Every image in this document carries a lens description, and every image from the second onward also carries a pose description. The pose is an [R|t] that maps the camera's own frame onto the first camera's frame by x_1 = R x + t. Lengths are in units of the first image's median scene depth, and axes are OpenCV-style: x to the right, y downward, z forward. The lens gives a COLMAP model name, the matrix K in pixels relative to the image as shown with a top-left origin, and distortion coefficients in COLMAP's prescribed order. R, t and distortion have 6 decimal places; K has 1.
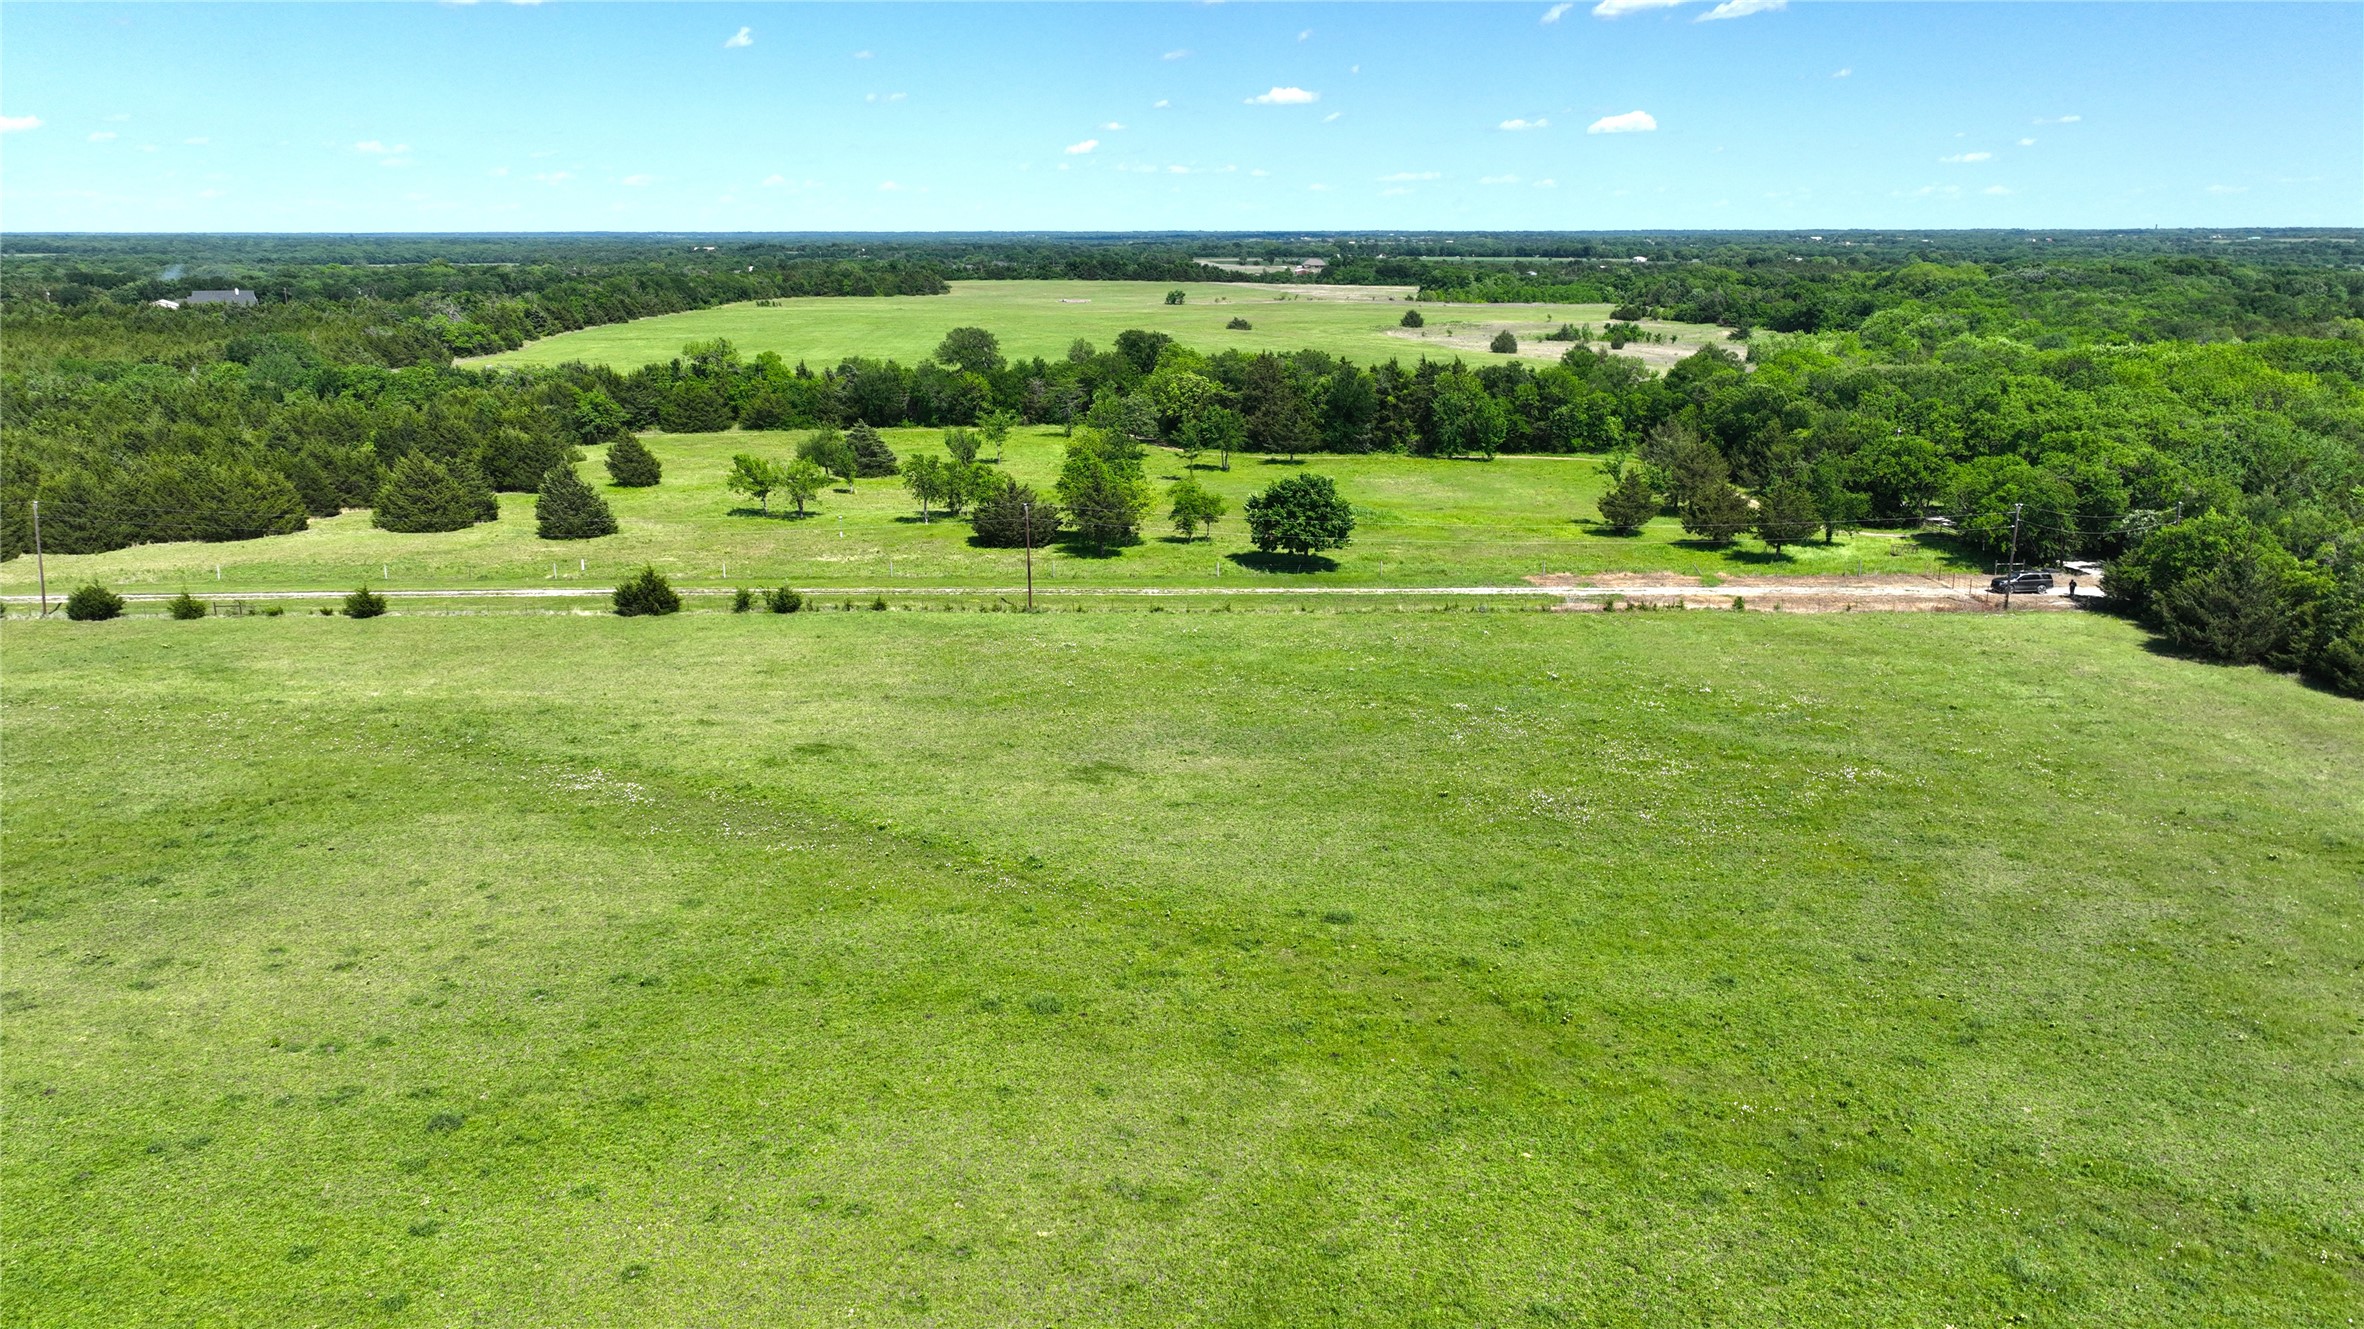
lens RADIAL K [[1661.5, 0, 1181.5], [0, 1661.5, 669.1], [0, 0, 1]] dist [0.003023, 0.011066]
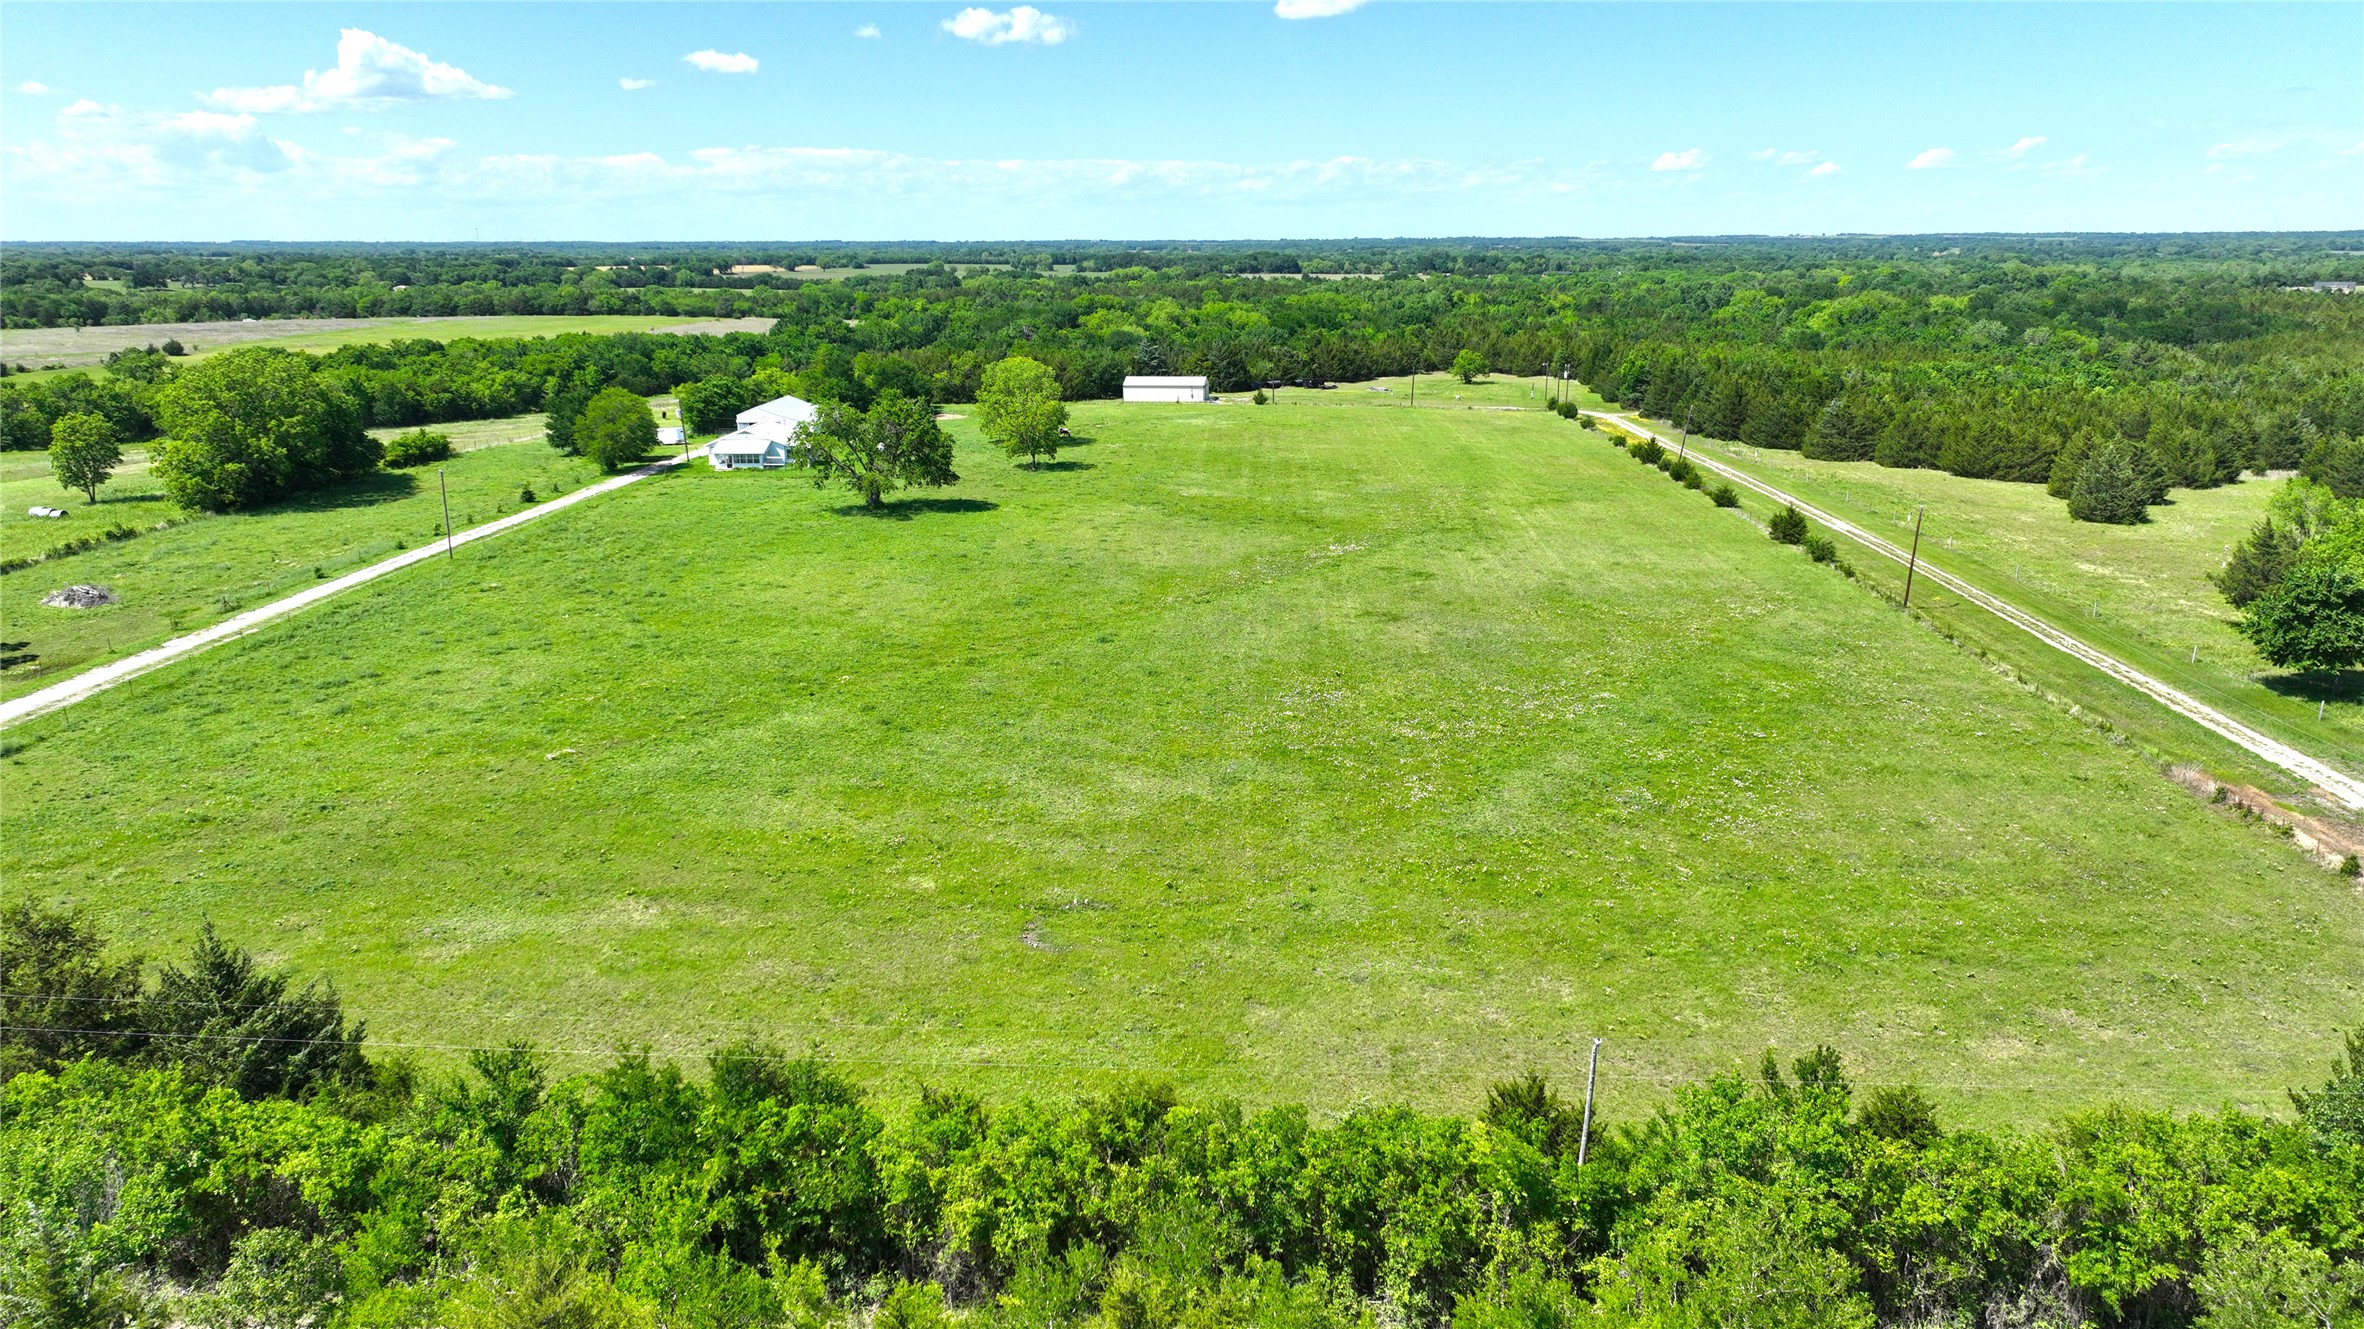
lens RADIAL K [[1661.5, 0, 1190.9], [0, 1661.5, 672.2], [0, 0, 1]] dist [0.003023, 0.011066]
pose [[-0.076246, 0.255396, -0.963826, 0.452127], [-0.250029, 0.930858, 0.266439, -0.077469], [0.965232, 0.261299, -0.007118, 0.280991]]
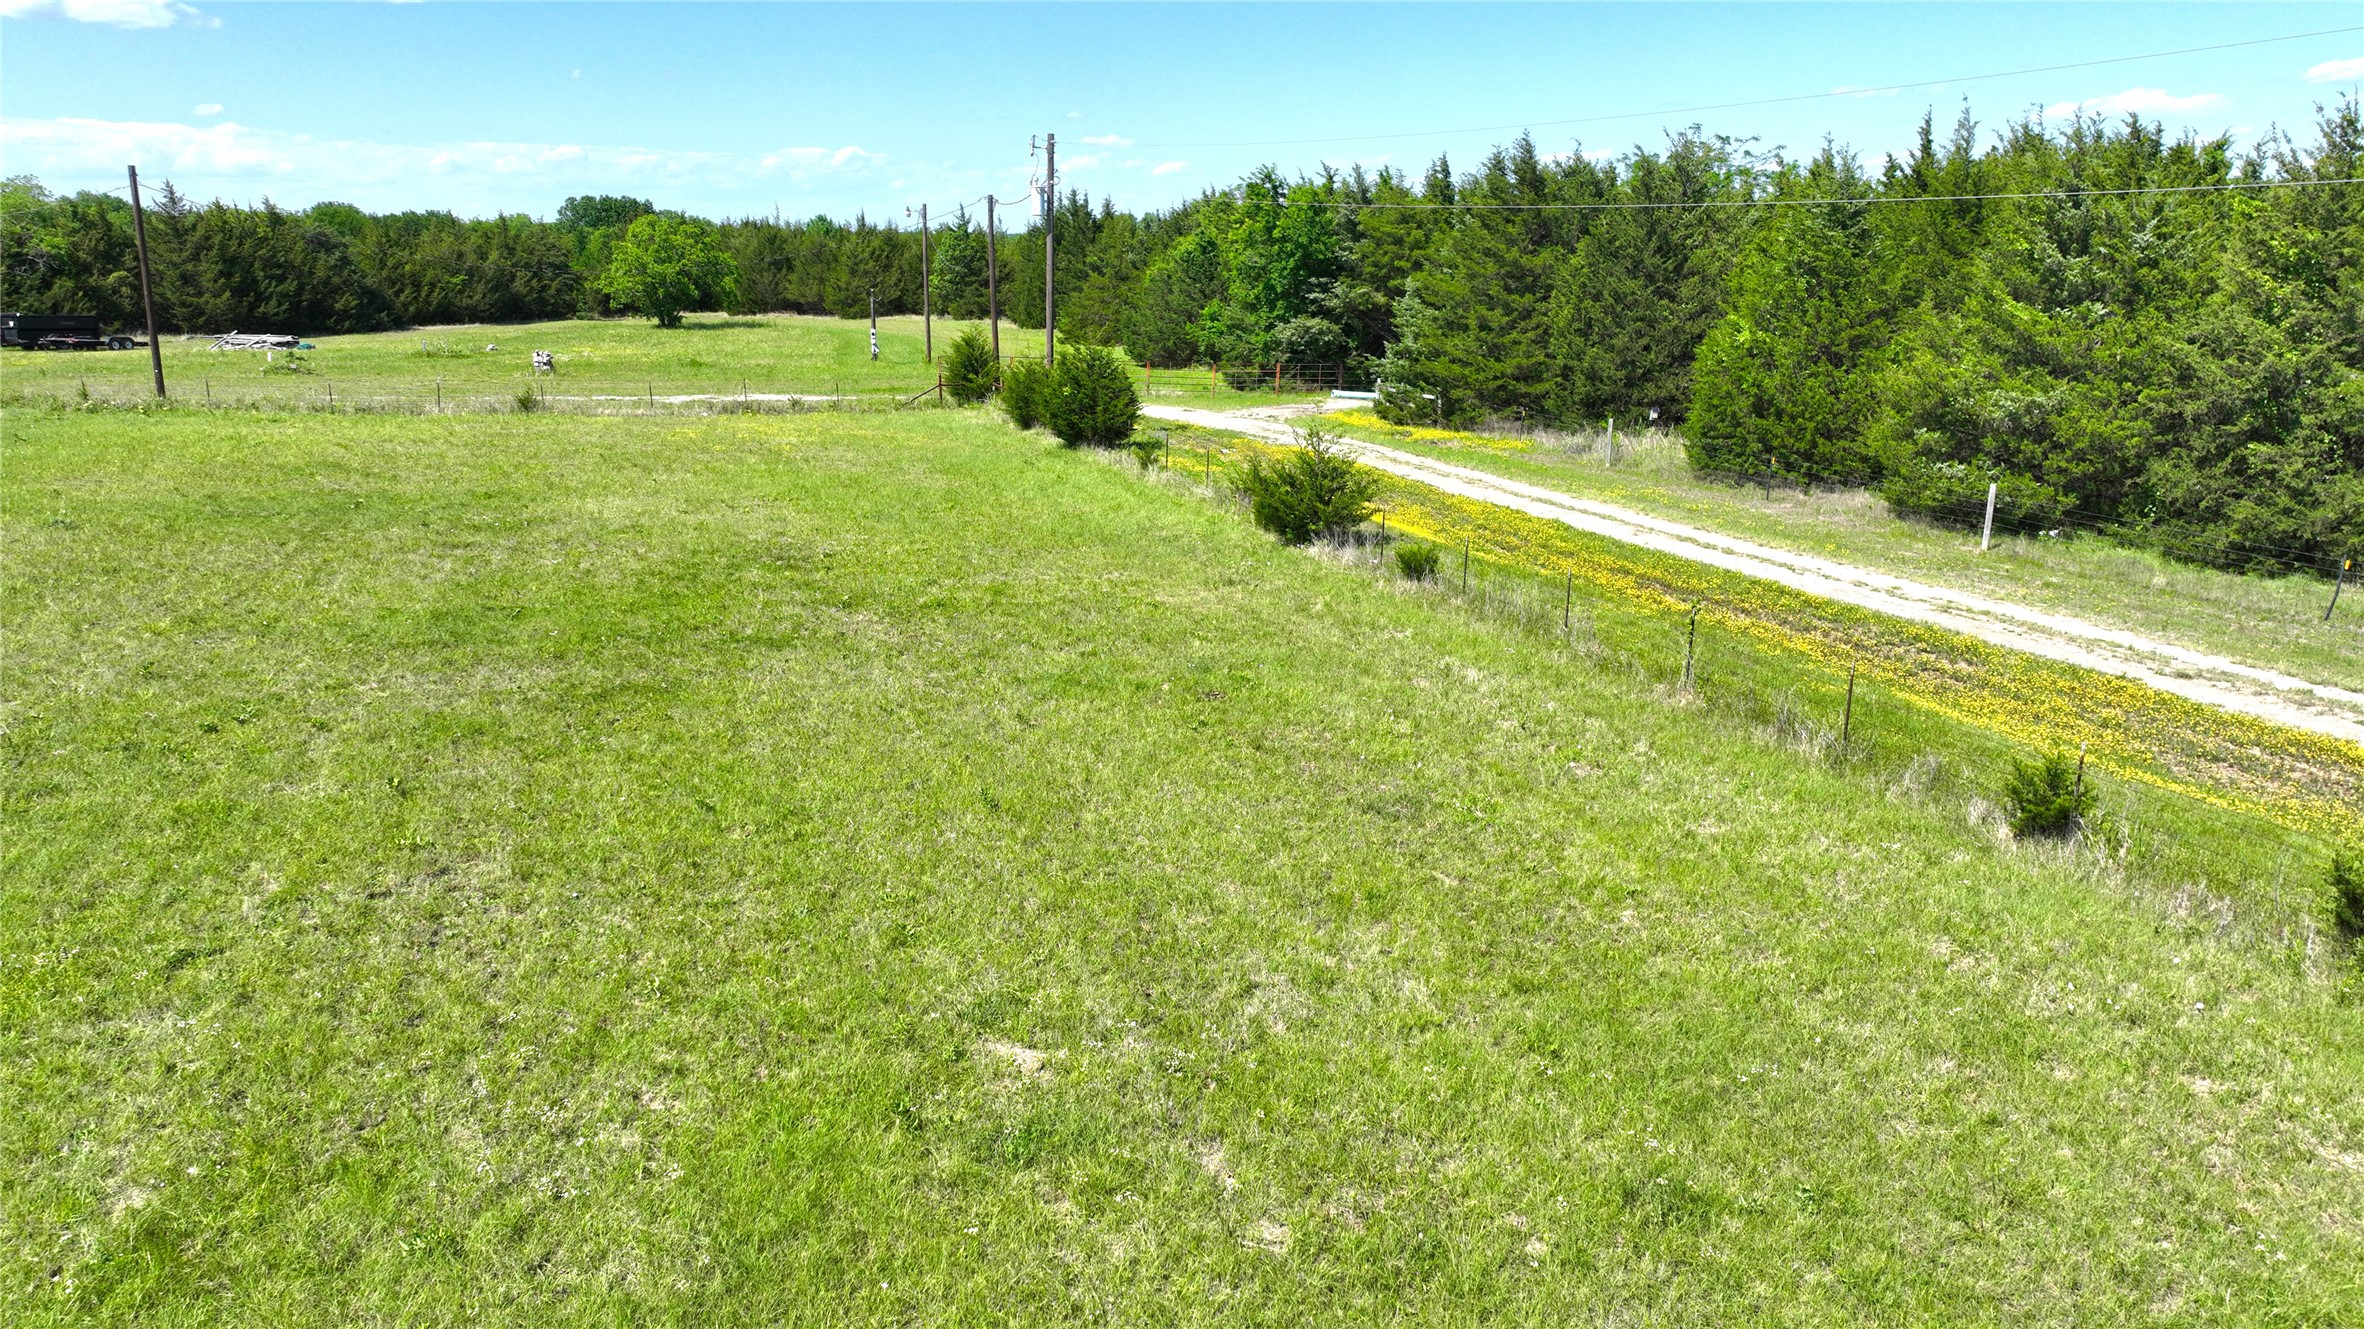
lens RADIAL K [[1661.5, 0, 1192.0], [0, 1661.5, 683.7], [0, 0, 1]] dist [0.003023, 0.011066]
pose [[0.291172, 0.250209, -0.923371, -0.404666], [-0.243038, 0.952873, 0.181564, -0.020074], [0.925284, 0.171548, 0.338261, 0.410733]]
